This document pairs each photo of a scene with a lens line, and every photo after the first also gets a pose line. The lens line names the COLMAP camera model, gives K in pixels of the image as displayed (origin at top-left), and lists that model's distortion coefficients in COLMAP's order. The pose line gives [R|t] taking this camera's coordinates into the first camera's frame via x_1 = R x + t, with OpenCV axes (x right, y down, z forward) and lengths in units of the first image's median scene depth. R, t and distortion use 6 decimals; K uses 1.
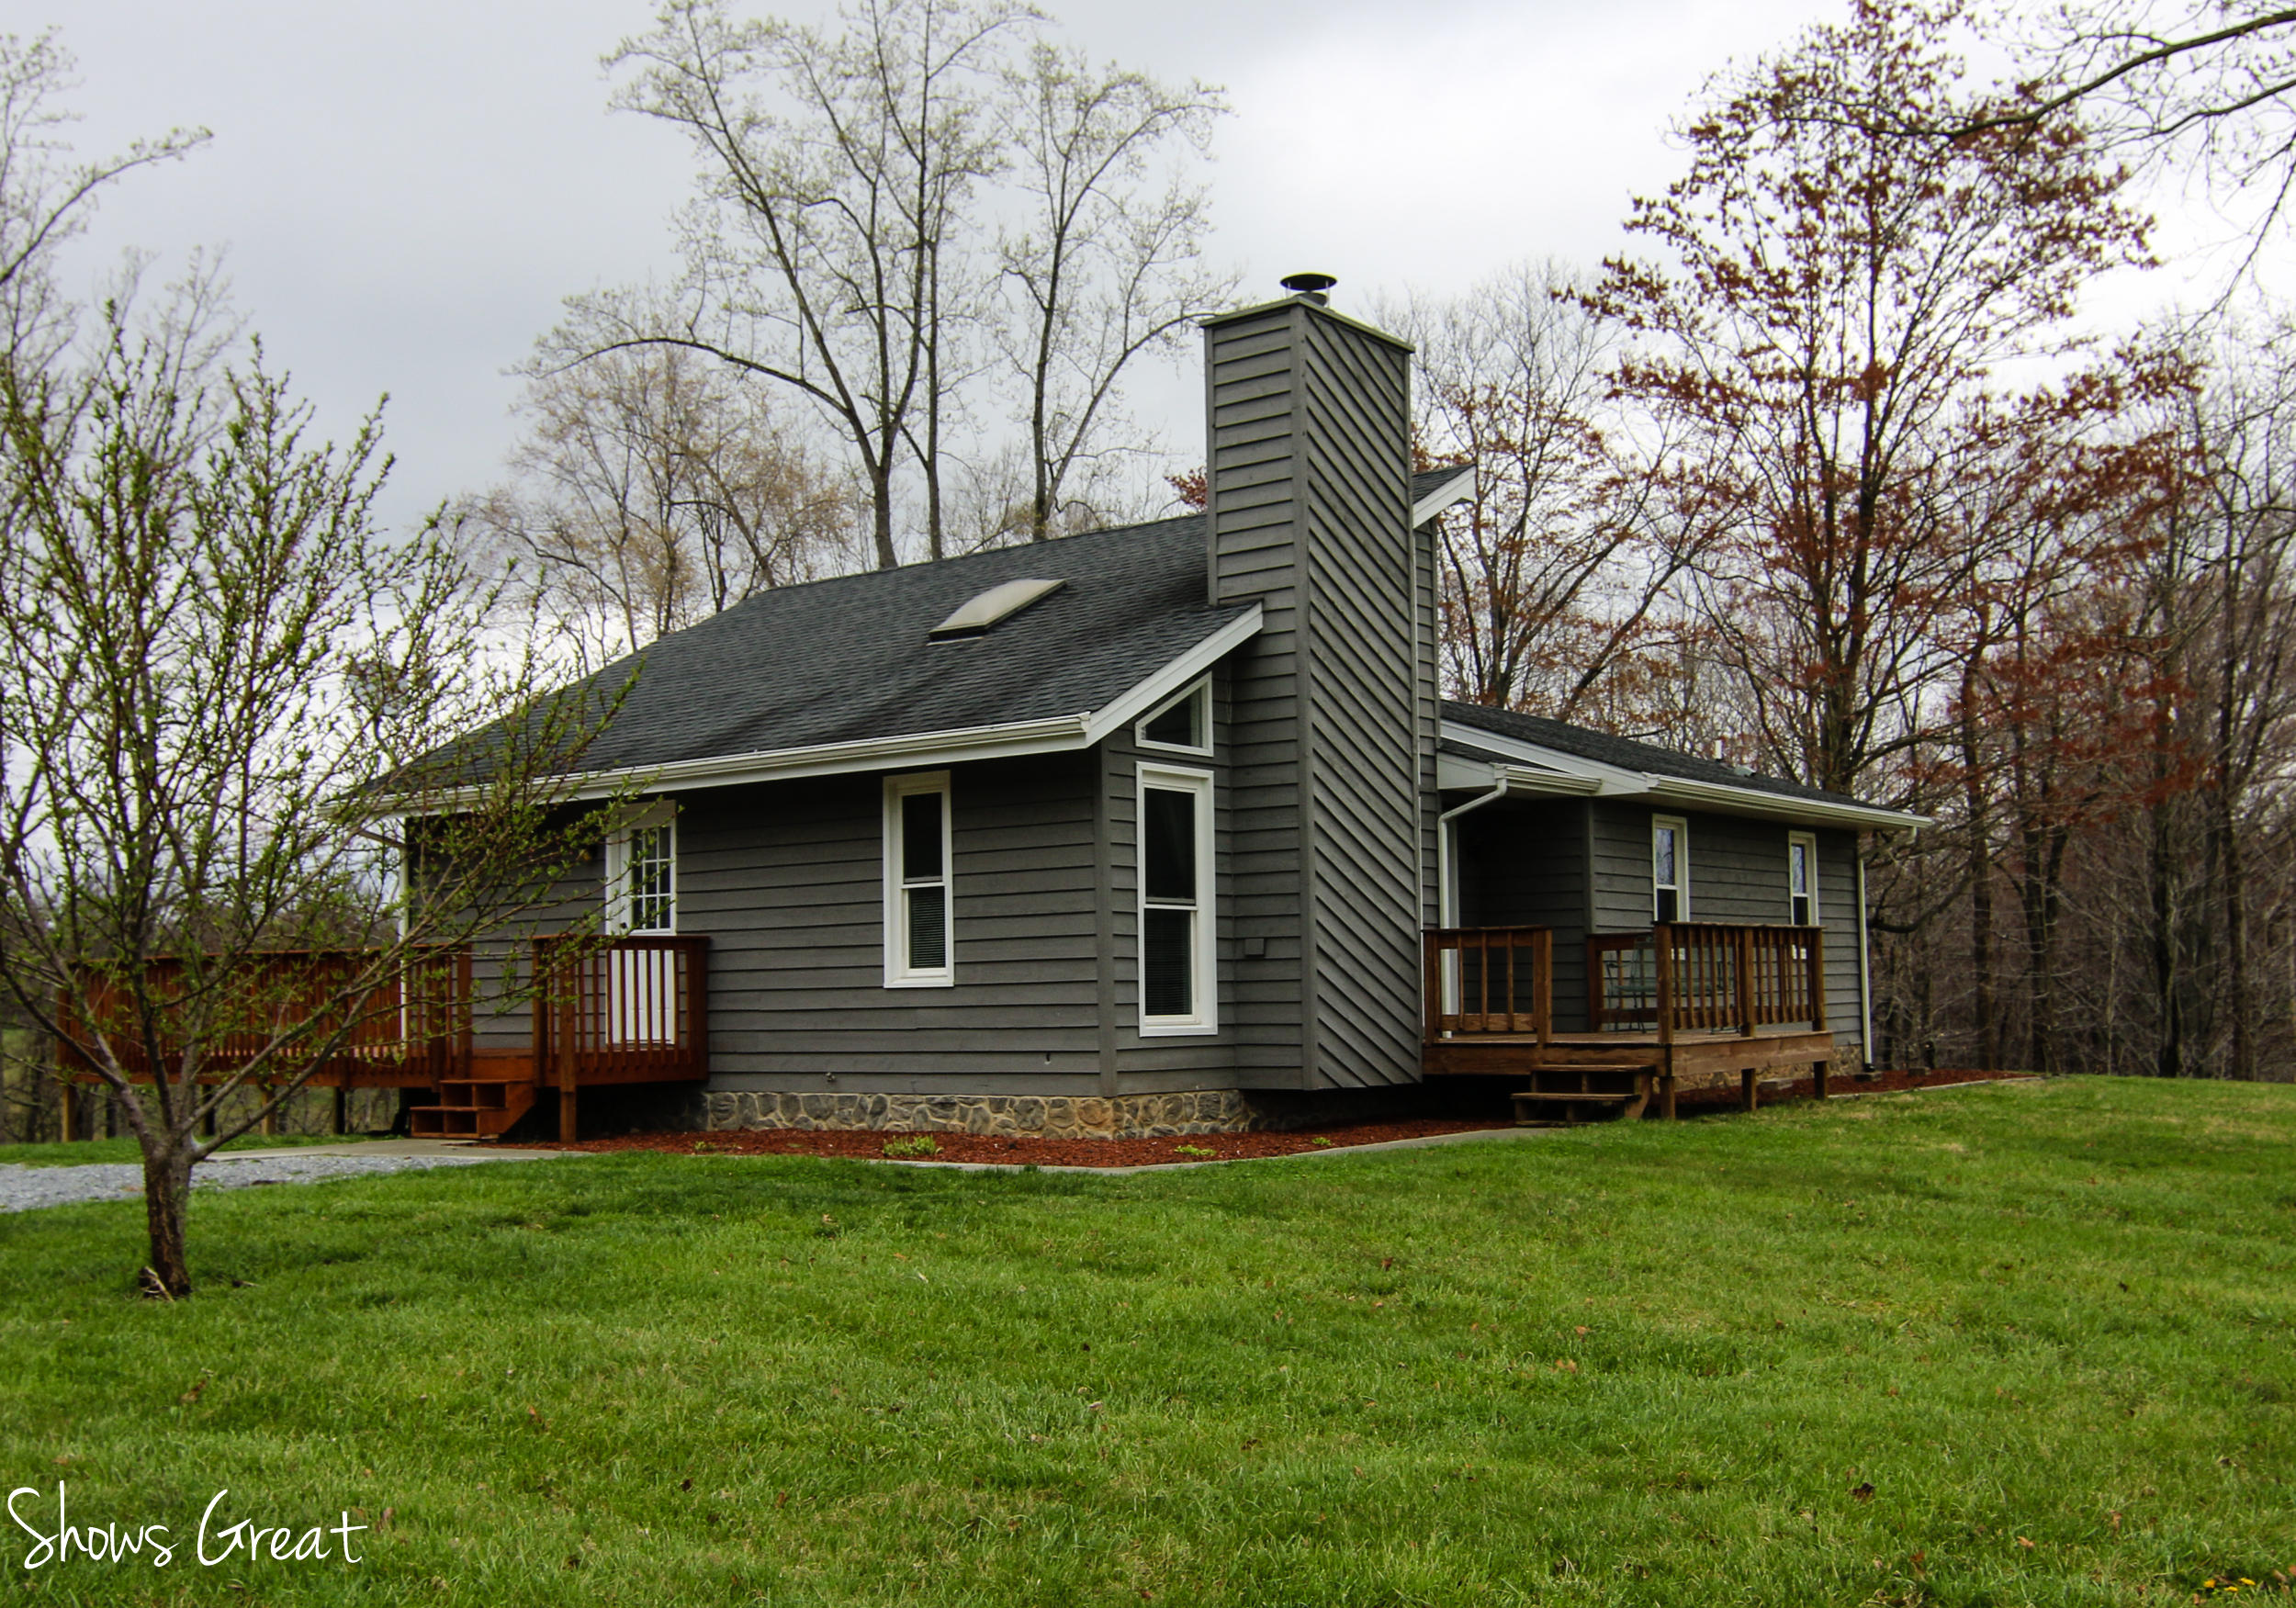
lens RADIAL K [[2222.2, 0, 1159.8], [0, 2222.2, 876.3], [0, 0, 1]] dist [-0.001341, 0.000000]
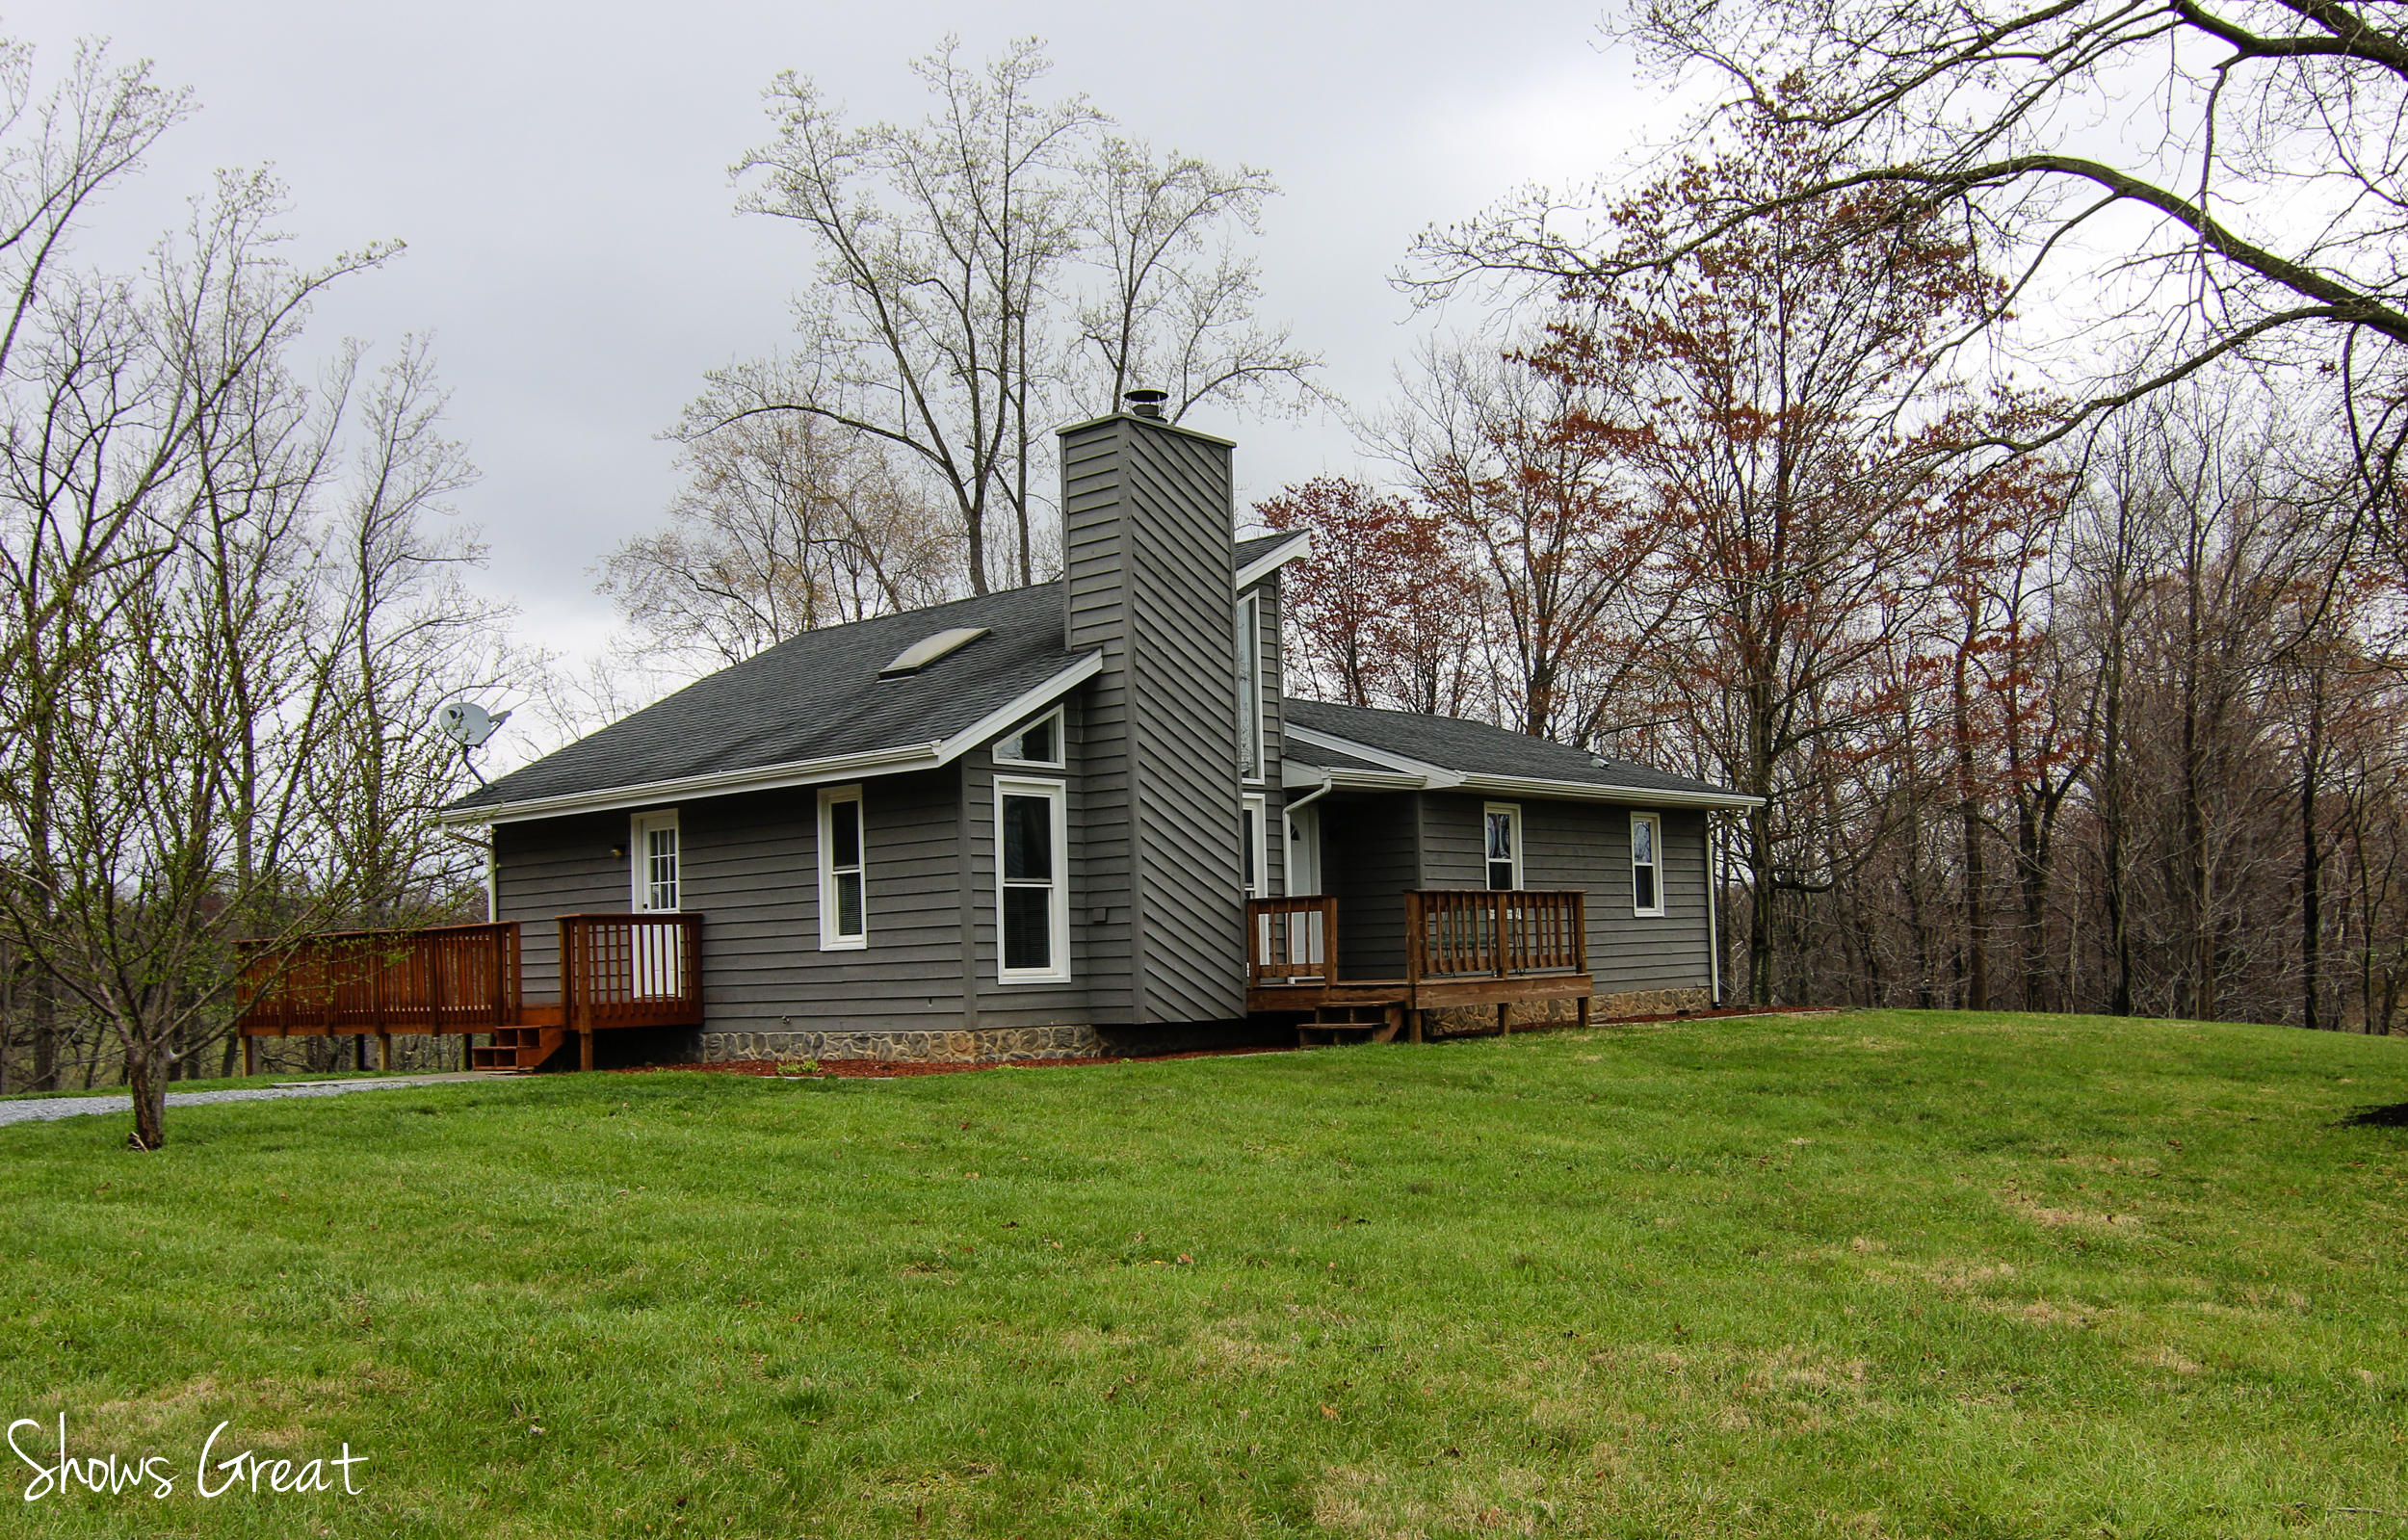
lens RADIAL K [[2042.8, 0, 1264.1], [0, 2042.8, 882.9], [0, 0, 1]] dist [0.002633, -0.016365]
pose [[0.998736, -0.017832, -0.047000, 0.168643], [0.018577, 0.999708, 0.015459, -0.003042], [0.046710, -0.016312, 0.998775, -0.163210]]
